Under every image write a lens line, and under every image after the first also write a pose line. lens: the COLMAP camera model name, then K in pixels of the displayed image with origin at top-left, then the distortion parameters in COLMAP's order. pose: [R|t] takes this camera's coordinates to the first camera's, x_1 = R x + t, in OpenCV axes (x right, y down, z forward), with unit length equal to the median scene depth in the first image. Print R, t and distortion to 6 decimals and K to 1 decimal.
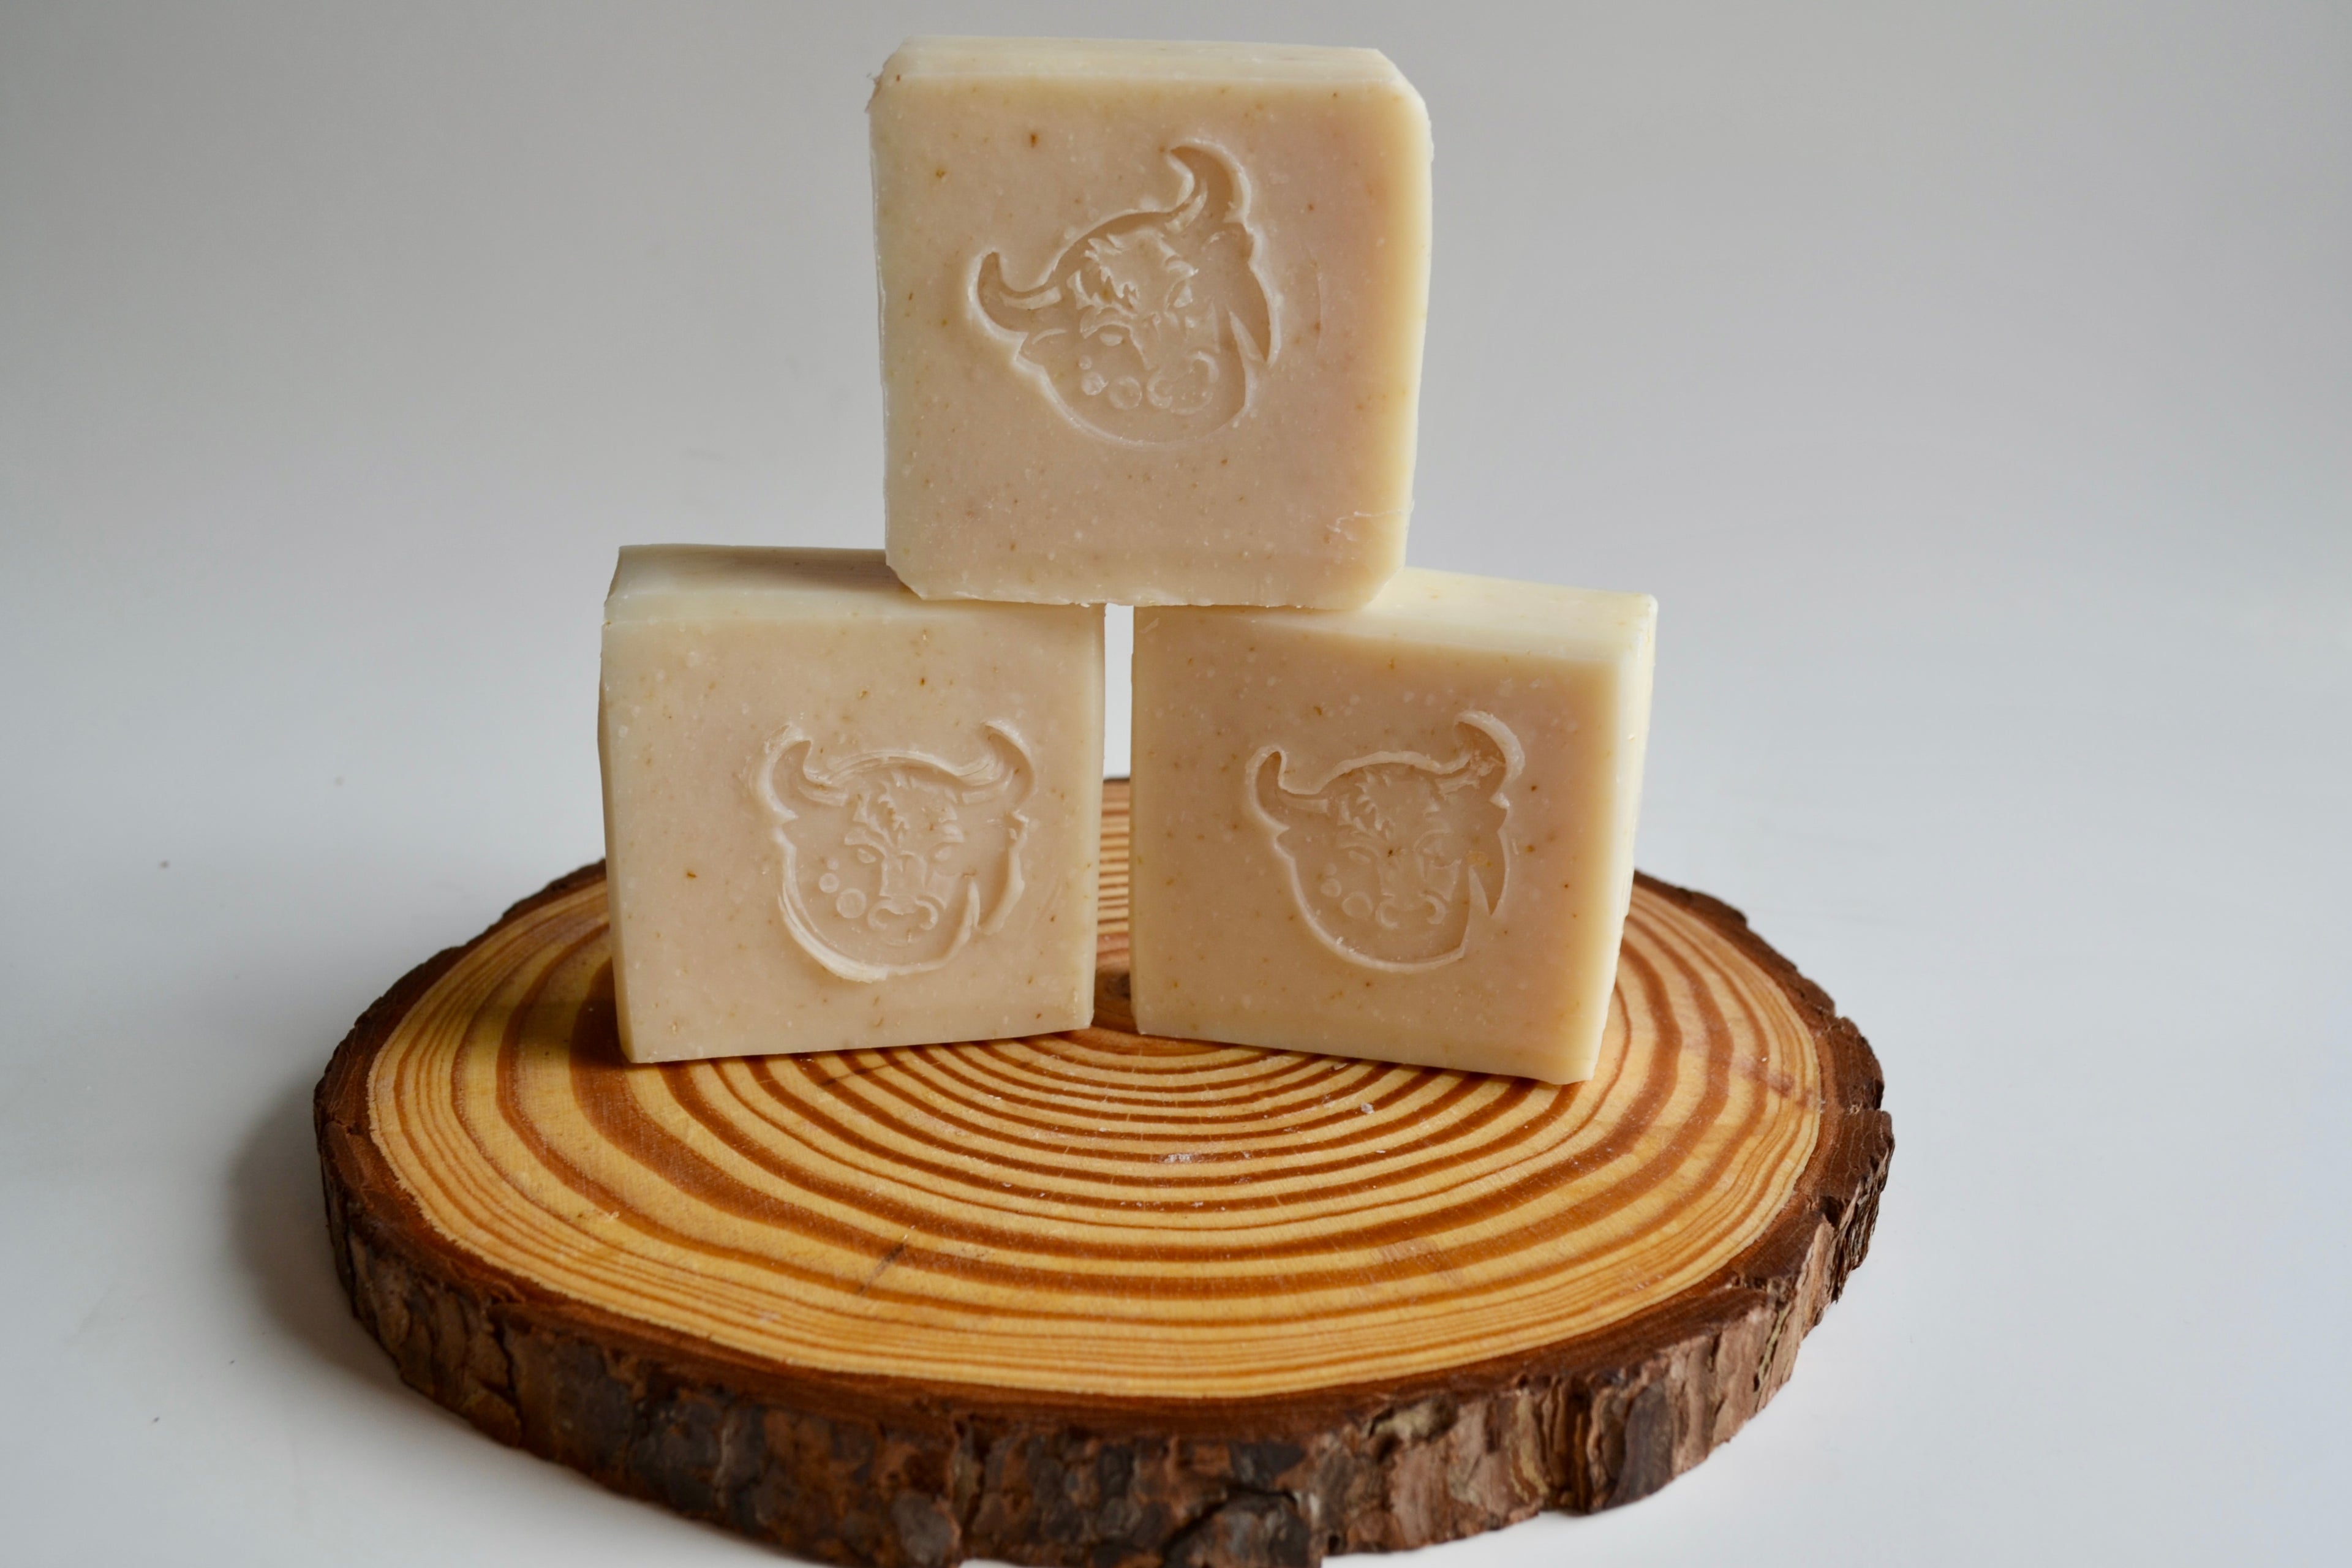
lens RADIAL K [[2258.2, 0, 1133.2], [0, 2258.2, 715.4], [0, 0, 1]] dist [-0.065414, 0.000000]
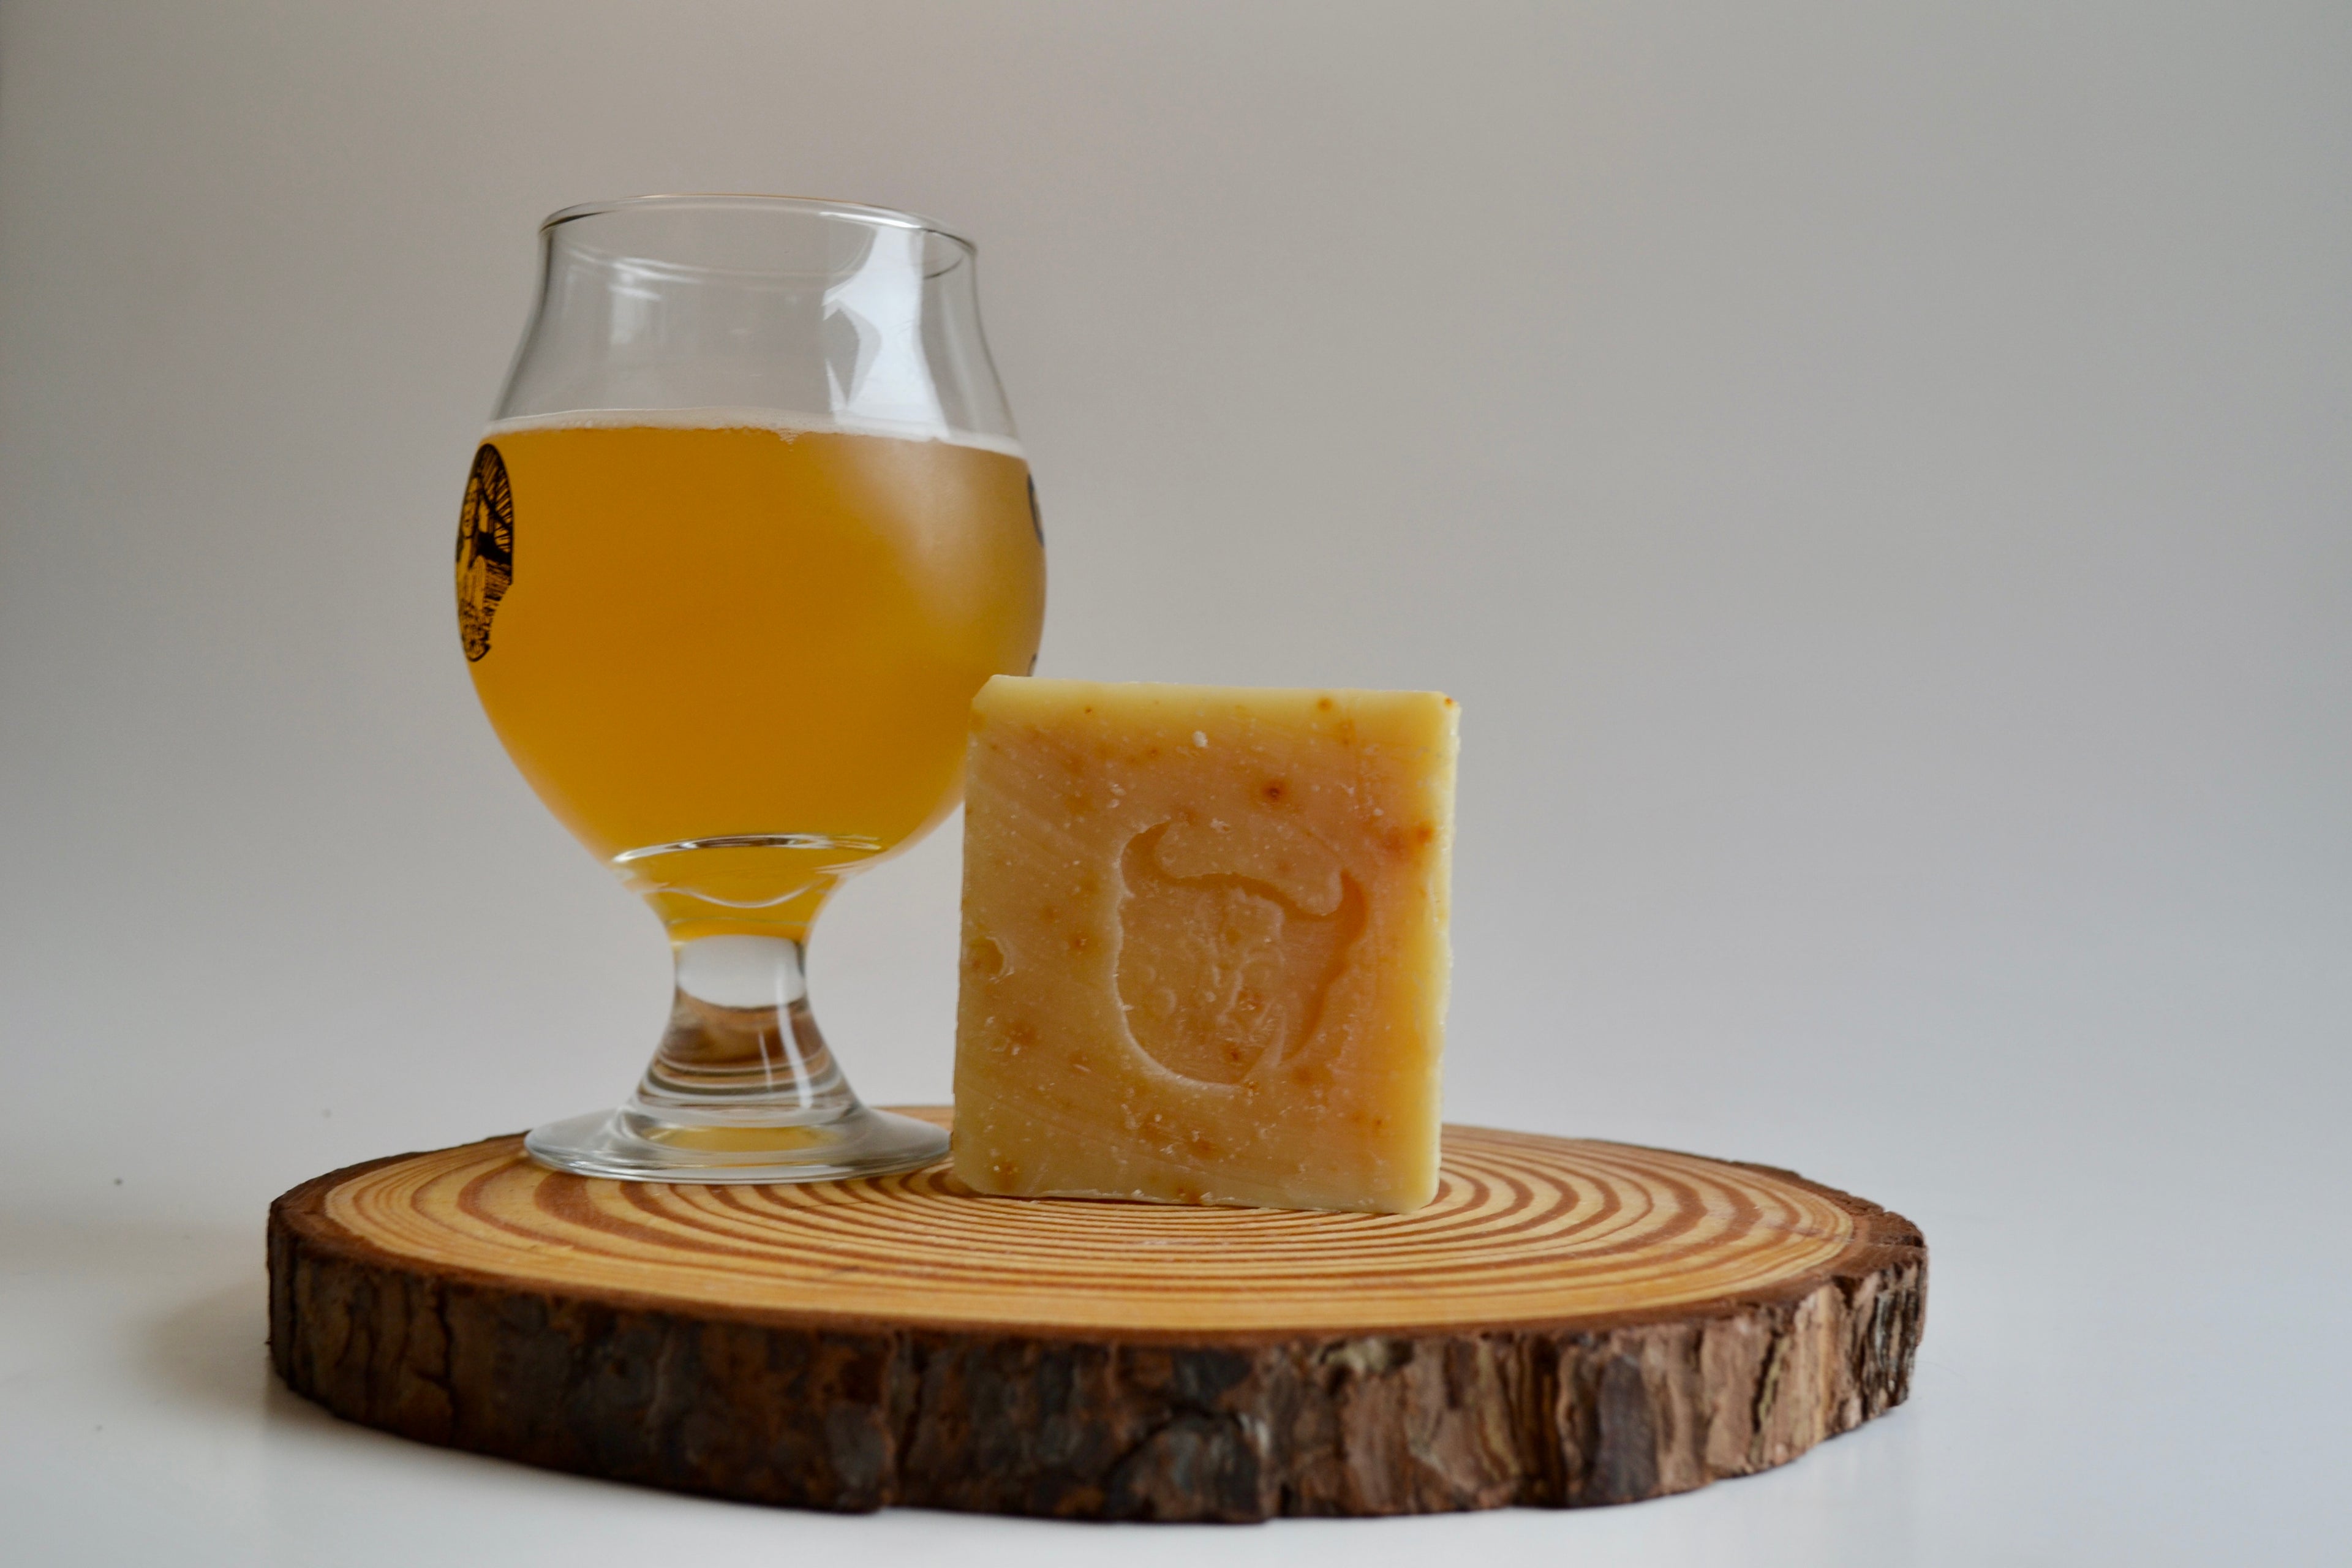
lens RADIAL K [[2744.5, 0, 1105.8], [0, 2744.5, 758.8], [0, 0, 1]] dist [-0.042662, 0.000000]
pose [[0.998227, 0.000807, -0.059516, 0.079768], [-0.020214, 0.945077, -0.326222, 0.442411], [0.055984, 0.326846, 0.943418, -0.196105]]
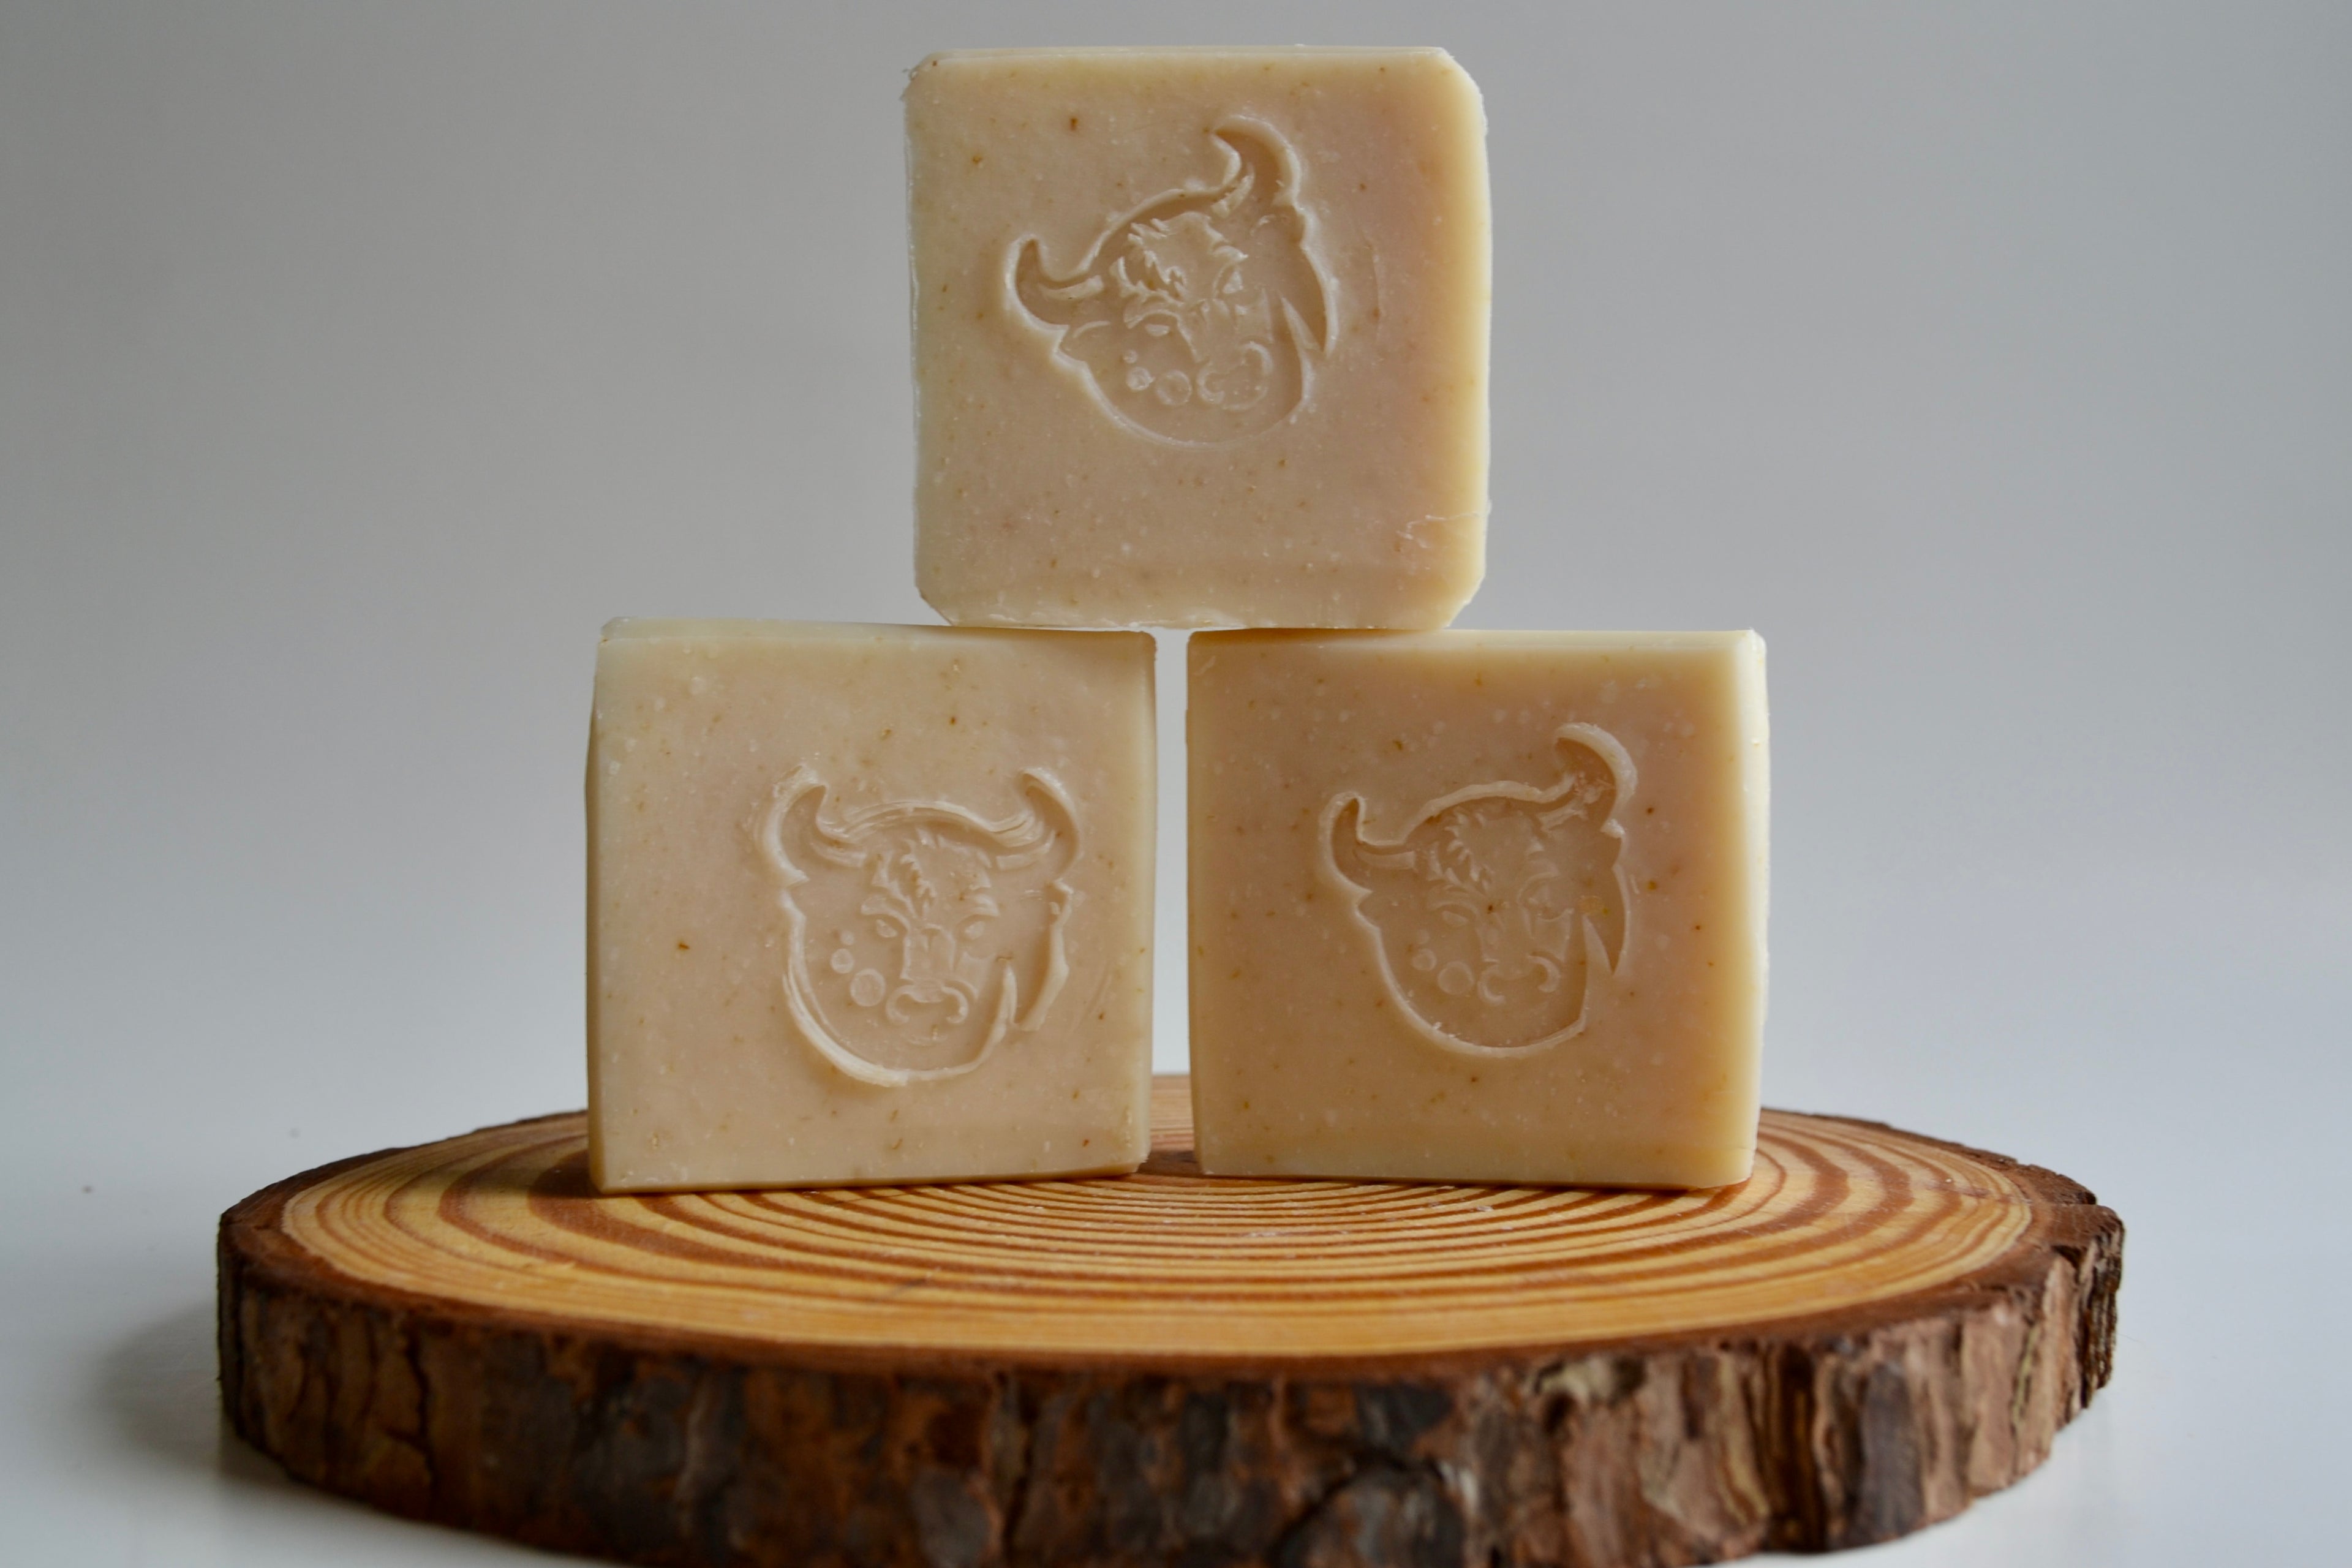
lens RADIAL K [[2258.2, 0, 1127.9], [0, 2258.2, 774.8], [0, 0, 1]] dist [-0.065414, 0.000000]
pose [[0.999764, -0.021259, -0.004560, -0.024383], [0.018544, 0.943223, -0.331643, 0.357808], [0.011352, 0.331480, 0.943394, 0.196664]]
